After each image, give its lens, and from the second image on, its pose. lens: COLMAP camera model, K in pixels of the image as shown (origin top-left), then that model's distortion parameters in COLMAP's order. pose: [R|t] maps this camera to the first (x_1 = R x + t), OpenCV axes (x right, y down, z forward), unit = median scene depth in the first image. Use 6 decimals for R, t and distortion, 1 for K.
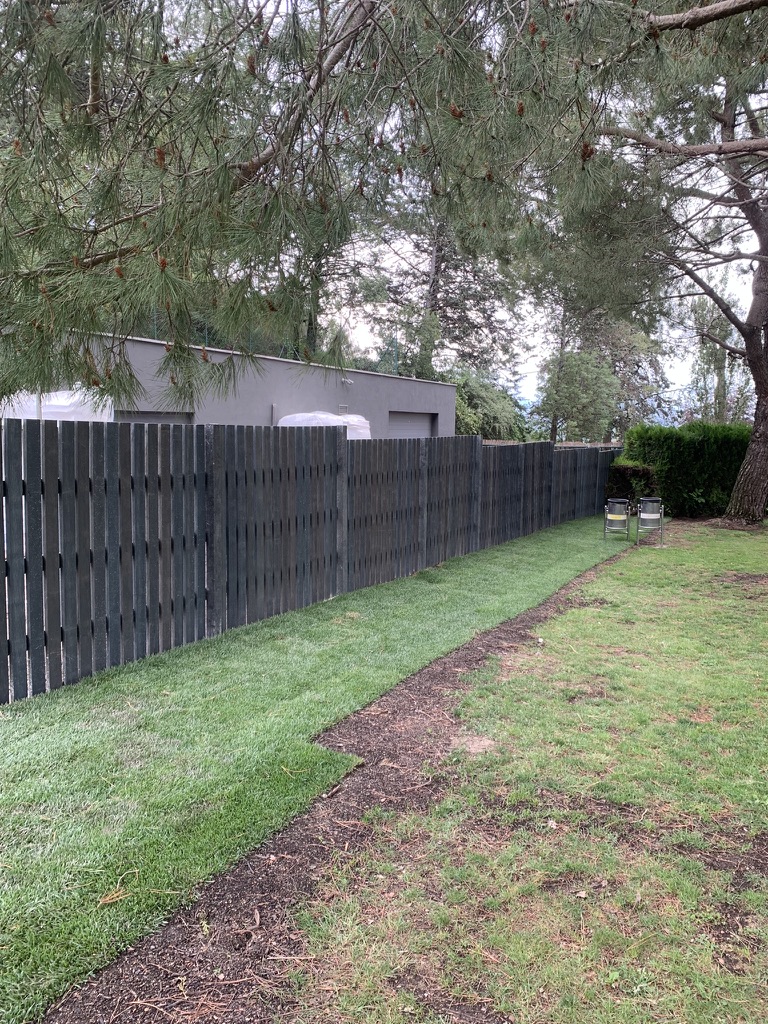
lens RADIAL K [[771.7, 0, 384.4], [0, 771.7, 510.0], [0, 0, 1]] dist [0.015869, -0.030625]
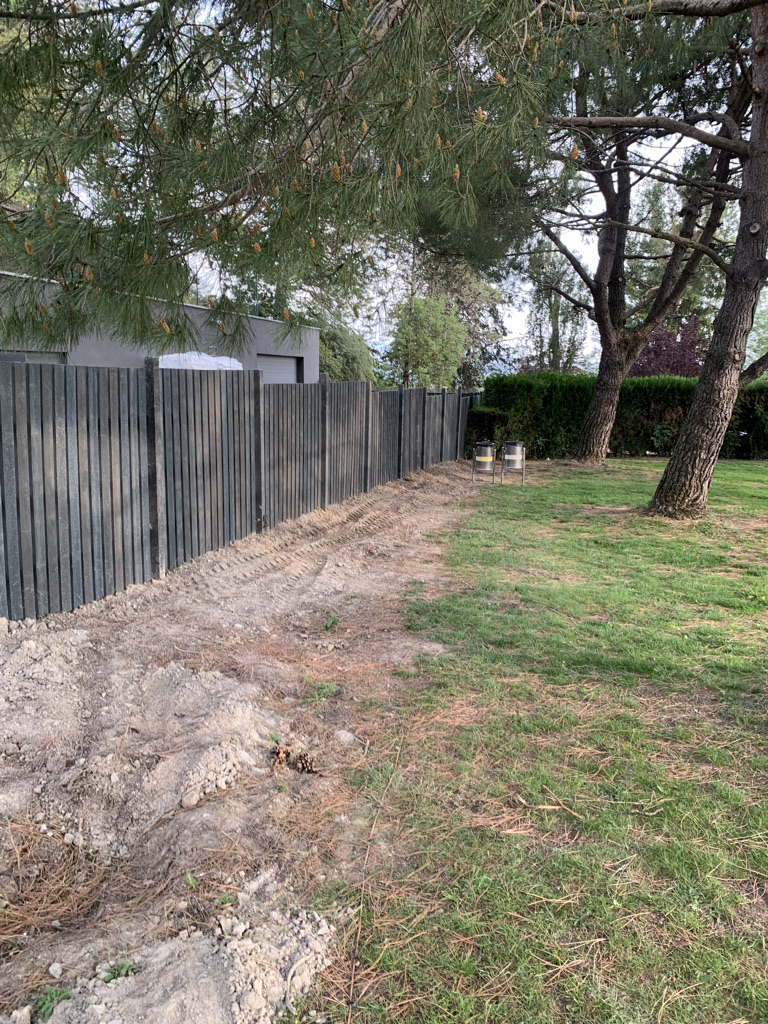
lens RADIAL K [[771.7, 0, 386.6], [0, 771.7, 506.6], [0, 0, 1]] dist [0.015869, -0.030625]
pose [[0.978185, -0.017182, 0.207023, -0.066979], [0.002906, 0.997608, 0.069066, 0.001662], [-0.207715, -0.066958, 0.975895, -0.037833]]
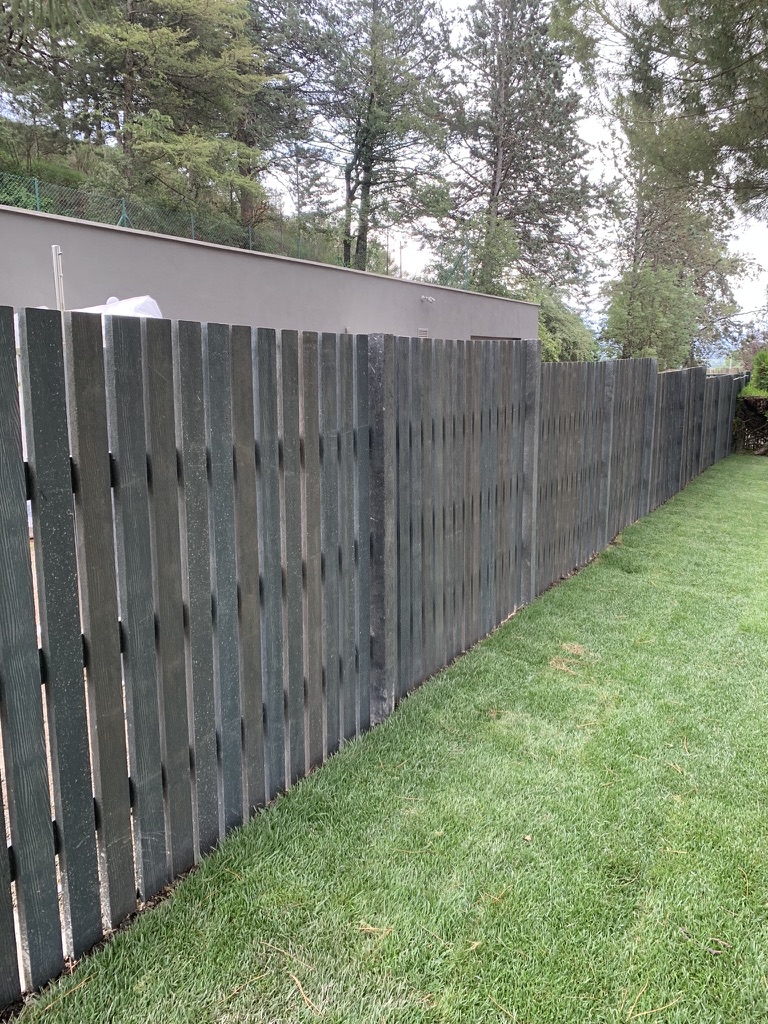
lens RADIAL K [[771.7, 0, 384.9], [0, 771.7, 506.9], [0, 0, 1]] dist [0.015869, -0.030625]
pose [[0.999316, -0.009317, -0.035787, -0.099522], [0.012180, 0.996667, 0.080658, -0.017255], [0.034916, -0.081039, 0.996099, 0.225117]]
